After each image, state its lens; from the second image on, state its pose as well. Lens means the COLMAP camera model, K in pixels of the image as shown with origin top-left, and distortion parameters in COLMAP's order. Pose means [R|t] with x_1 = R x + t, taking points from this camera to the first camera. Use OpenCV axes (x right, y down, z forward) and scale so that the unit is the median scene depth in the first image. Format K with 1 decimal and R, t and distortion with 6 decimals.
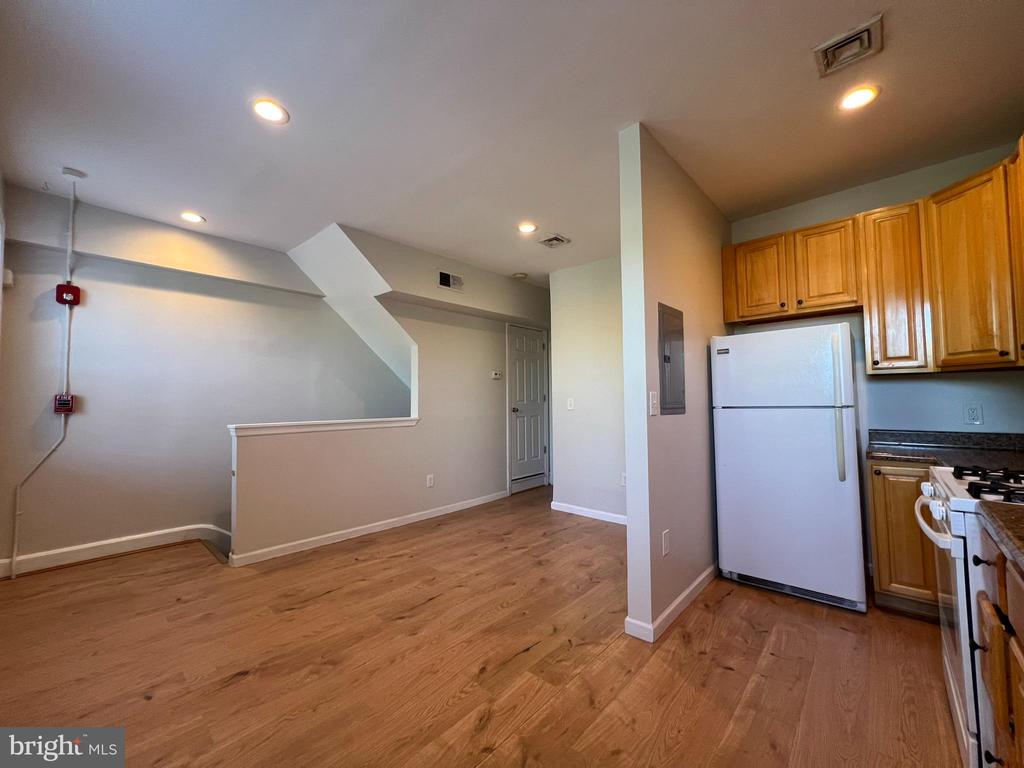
lens RADIAL K [[408.9, 0, 511.1], [0, 408.9, 382.1], [0, 0, 1]] dist [-0.000177, 0.000110]
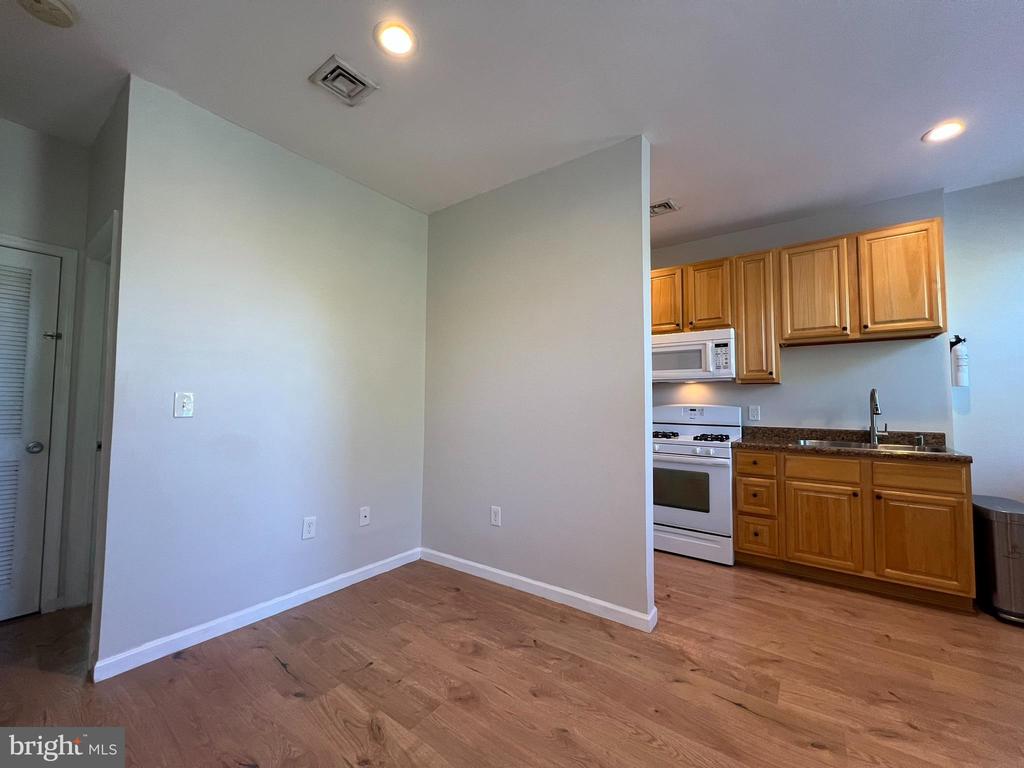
lens RADIAL K [[408.9, 0, 511.1], [0, 408.9, 382.1], [0, 0, 1]] dist [-0.000177, 0.000110]
pose [[-0.100662, 0.059048, 0.993167, -0.591413], [-0.054248, 0.996427, -0.064740, 0.071162], [-0.993441, -0.060395, -0.097099, 1.220474]]
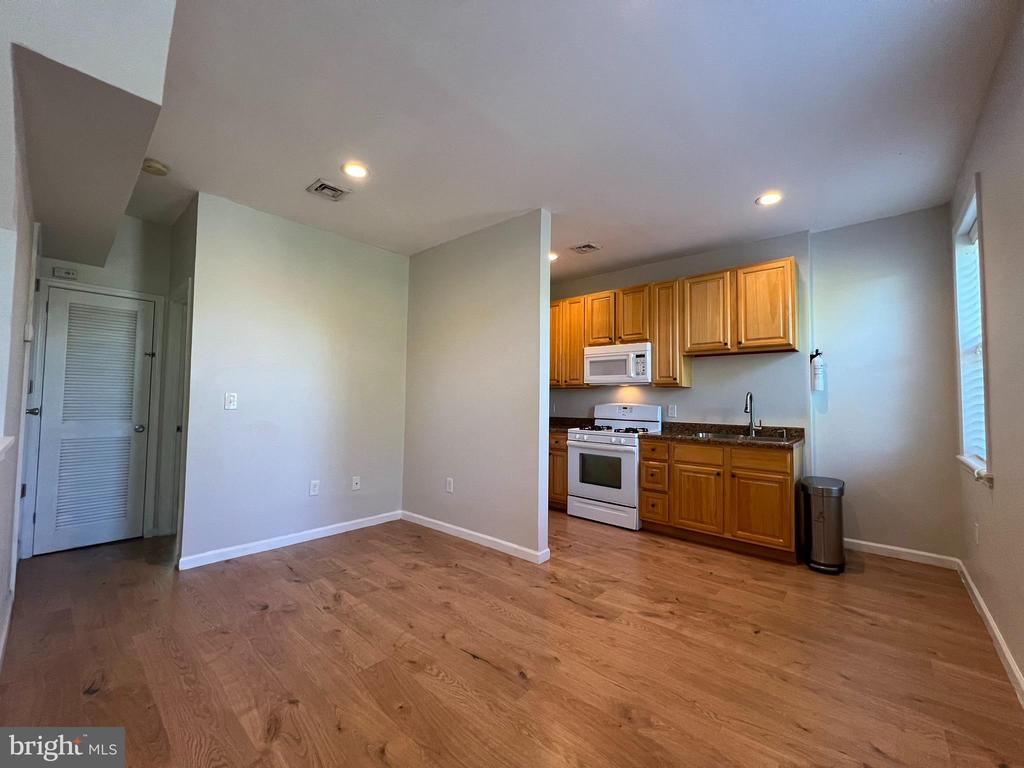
lens RADIAL K [[408.9, 0, 511.1], [0, 408.9, 382.1], [0, 0, 1]] dist [-0.000177, 0.000110]
pose [[-0.014275, 0.053645, 0.998458, -0.968116], [-0.061989, 0.996592, -0.054431, 0.055721], [-0.997975, -0.062671, -0.010901, 0.955797]]
